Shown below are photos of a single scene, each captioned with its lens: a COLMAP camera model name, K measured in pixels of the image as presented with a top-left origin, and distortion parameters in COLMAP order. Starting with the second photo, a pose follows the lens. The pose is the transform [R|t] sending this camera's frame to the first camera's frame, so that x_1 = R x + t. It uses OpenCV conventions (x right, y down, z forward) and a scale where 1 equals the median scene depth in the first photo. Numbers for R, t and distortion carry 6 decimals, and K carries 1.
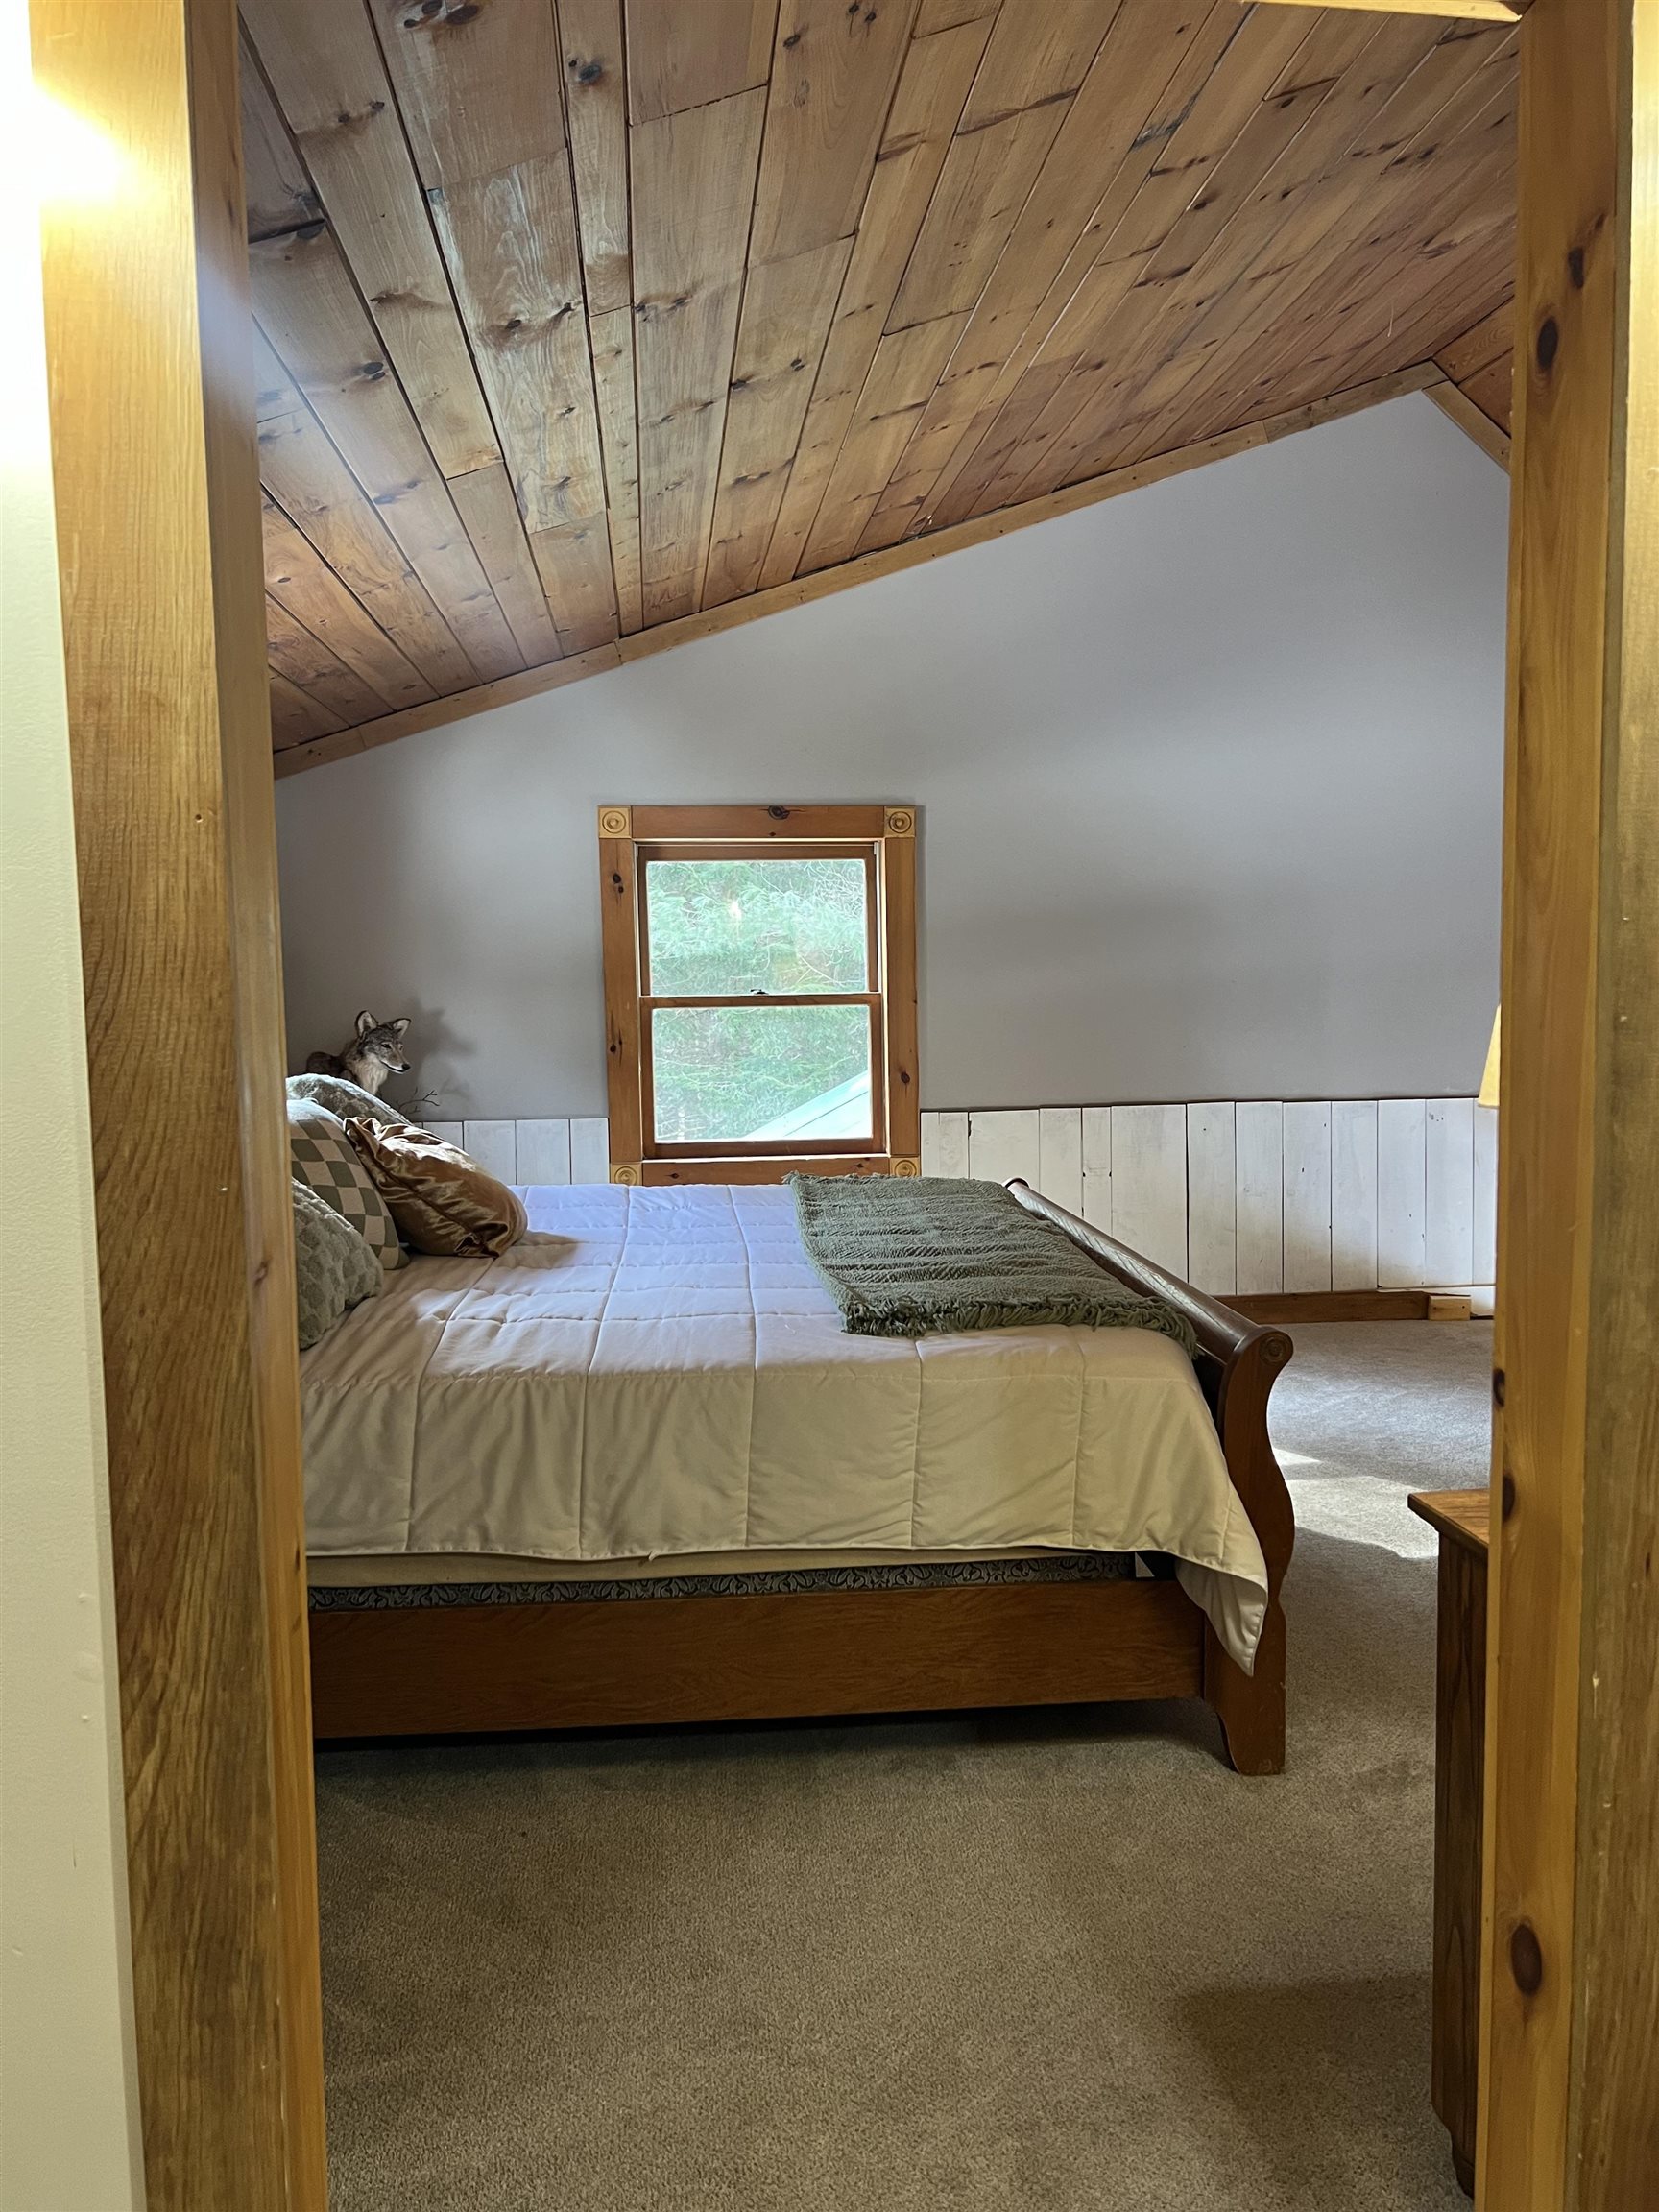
lens RADIAL K [[1665.9, 0, 830.7], [0, 1665.9, 1109.9], [0, 0, 1]] dist [0.049026, -0.052261]
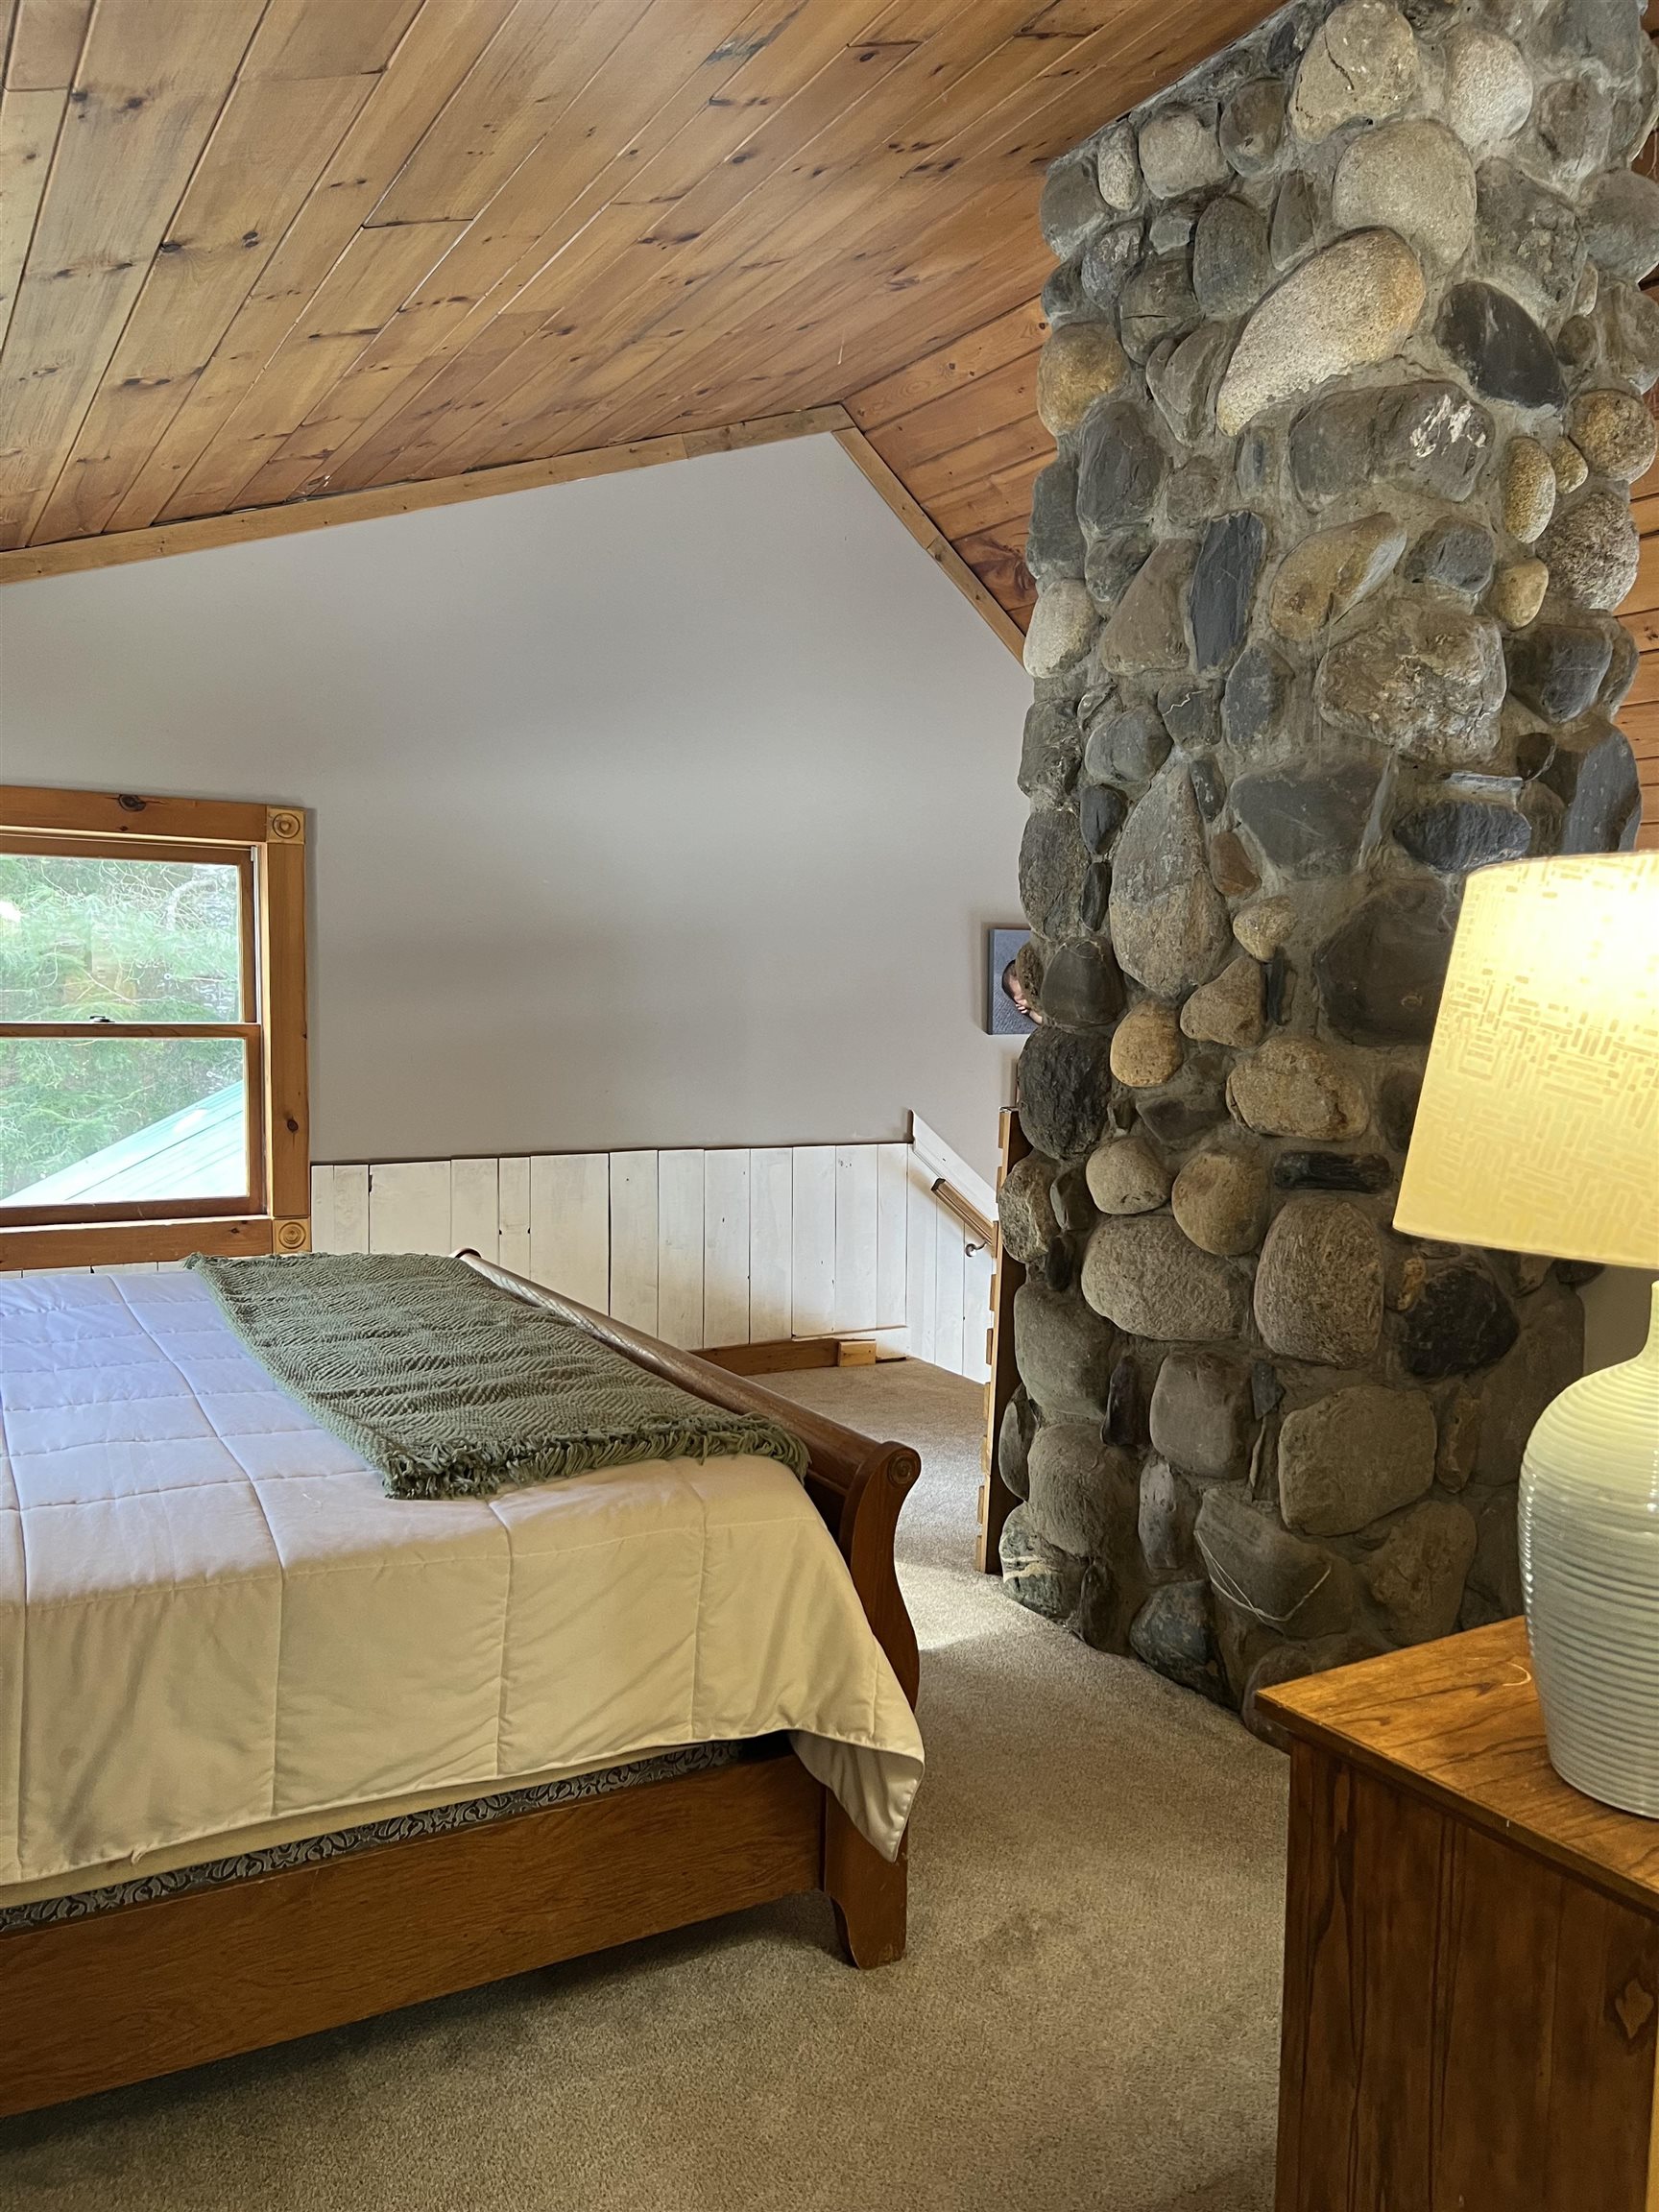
lens RADIAL K [[1665.9, 0, 839.1], [0, 1665.9, 1116.1], [0, 0, 1]] dist [0.049026, -0.052261]
pose [[0.909939, -0.000097, 0.414742, -0.104422], [0.004297, 0.999949, -0.009194, -0.027535], [-0.414720, 0.010148, 0.909893, 0.187457]]
